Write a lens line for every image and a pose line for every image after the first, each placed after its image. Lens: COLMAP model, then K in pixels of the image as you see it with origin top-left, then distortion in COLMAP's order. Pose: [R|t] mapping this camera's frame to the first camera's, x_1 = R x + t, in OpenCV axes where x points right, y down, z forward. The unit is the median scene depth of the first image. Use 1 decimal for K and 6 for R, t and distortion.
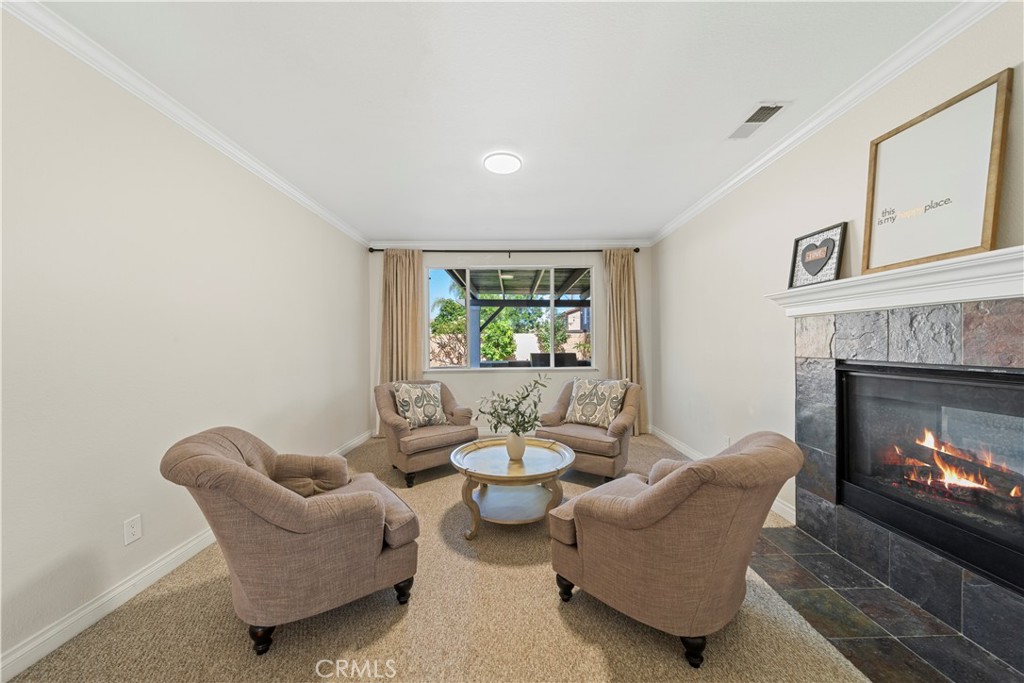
lens RADIAL K [[357.9, 0, 514.4], [0, 357.9, 345.2], [0, 0, 1]] dist [-0.001441, -0.000267]
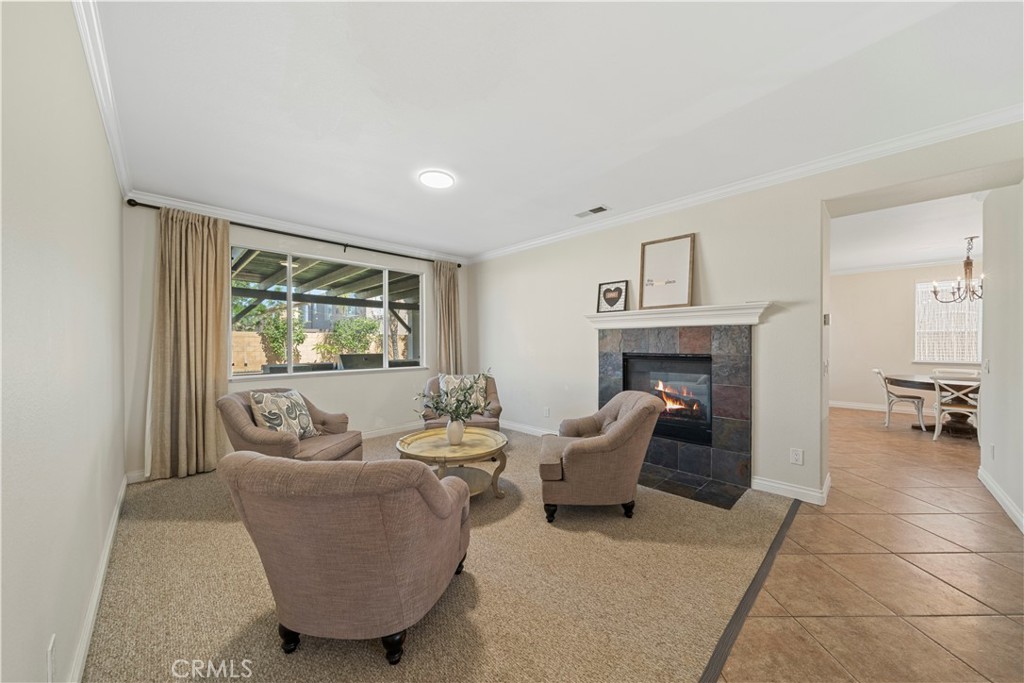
lens RADIAL K [[357.9, 0, 514.4], [0, 357.9, 345.2], [0, 0, 1]] dist [-0.001441, -0.000267]
pose [[0.716684, 0.002537, 0.697394, -0.727187], [0.000845, 0.999989, -0.004506, 0.006705], [-0.697398, 0.003819, 0.716674, 0.050703]]
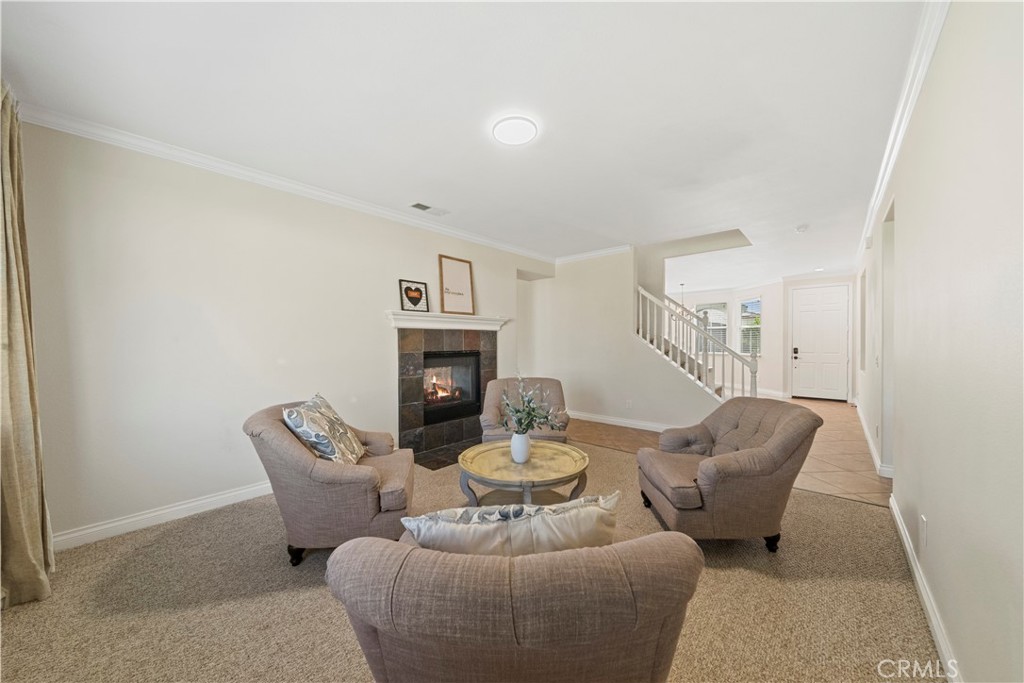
lens RADIAL K [[357.9, 0, 514.4], [0, 357.9, 345.2], [0, 0, 1]] dist [-0.001441, -0.000267]
pose [[-0.739511, 0.005313, 0.673124, -0.701376], [0.017447, 0.999784, 0.011276, -0.009180], [-0.672919, 0.020083, -0.739444, 1.899738]]
